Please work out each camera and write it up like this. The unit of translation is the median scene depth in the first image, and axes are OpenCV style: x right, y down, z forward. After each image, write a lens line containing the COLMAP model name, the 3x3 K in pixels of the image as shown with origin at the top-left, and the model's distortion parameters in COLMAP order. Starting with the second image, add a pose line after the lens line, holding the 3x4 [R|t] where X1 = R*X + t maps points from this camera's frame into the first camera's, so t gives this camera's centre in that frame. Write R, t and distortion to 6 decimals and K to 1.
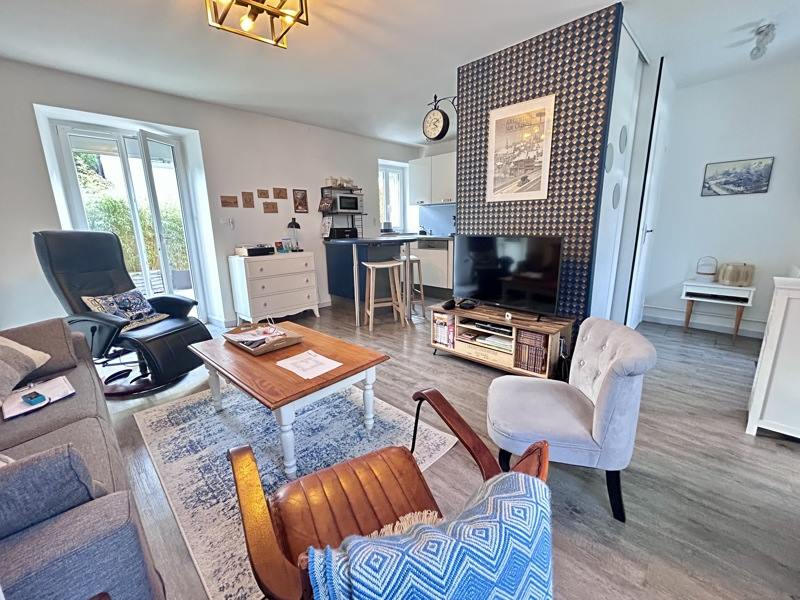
lens RADIAL K [[317.8, 0, 391.8], [0, 317.8, 296.7], [0, 0, 1]] dist [-0.000414, -0.000481]
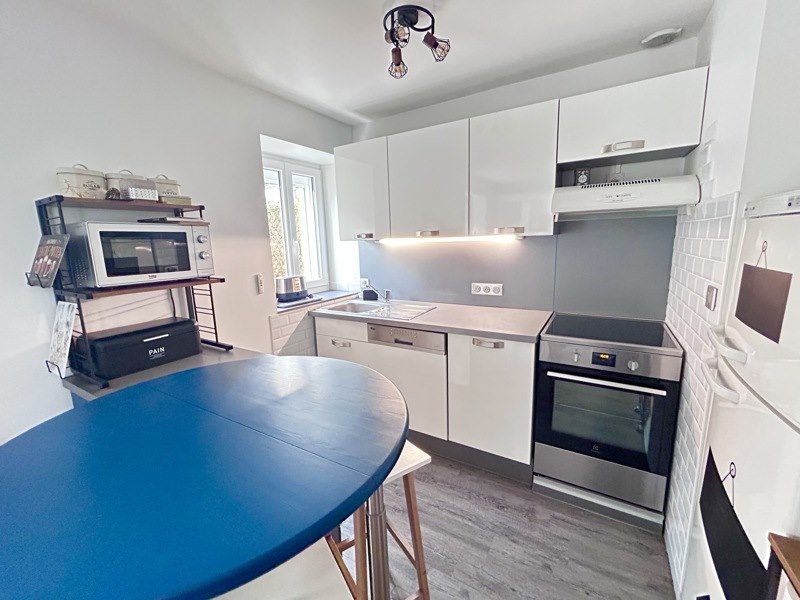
lens RADIAL K [[341.1, 0, 395.8], [0, 341.1, 303.0], [0, 0, 1]] dist [0.011852, 0.000227]
pose [[0.970169, -0.055019, 0.236106, 0.023530], [0.066896, 0.996851, -0.042586, -0.364657], [-0.233019, 0.057110, 0.970794, 1.059758]]
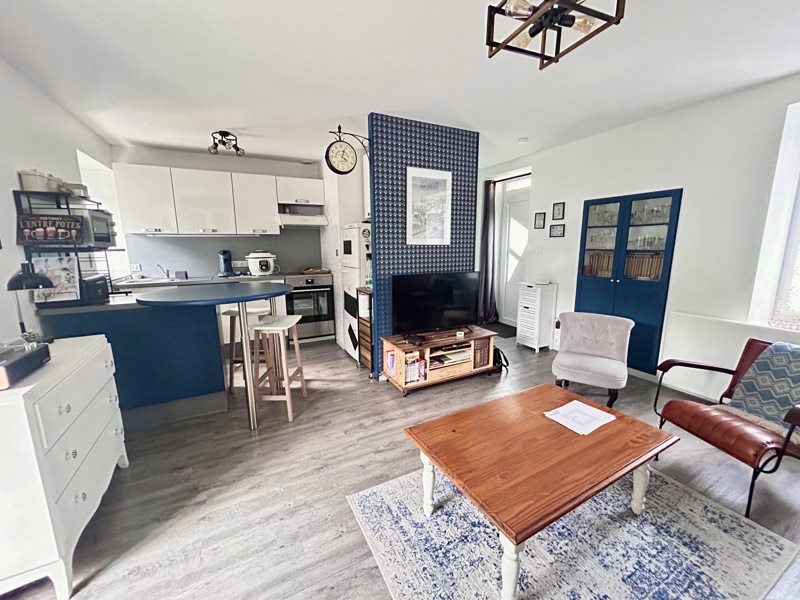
lens RADIAL K [[317.8, 0, 393.1], [0, 317.8, 301.8], [0, 0, 1]] dist [-0.000414, -0.000481]
pose [[0.336775, -0.153706, 0.928955, -0.791539], [0.215824, 0.972921, 0.082737, -0.203273], [-0.916517, 0.172627, 0.360829, 0.671648]]
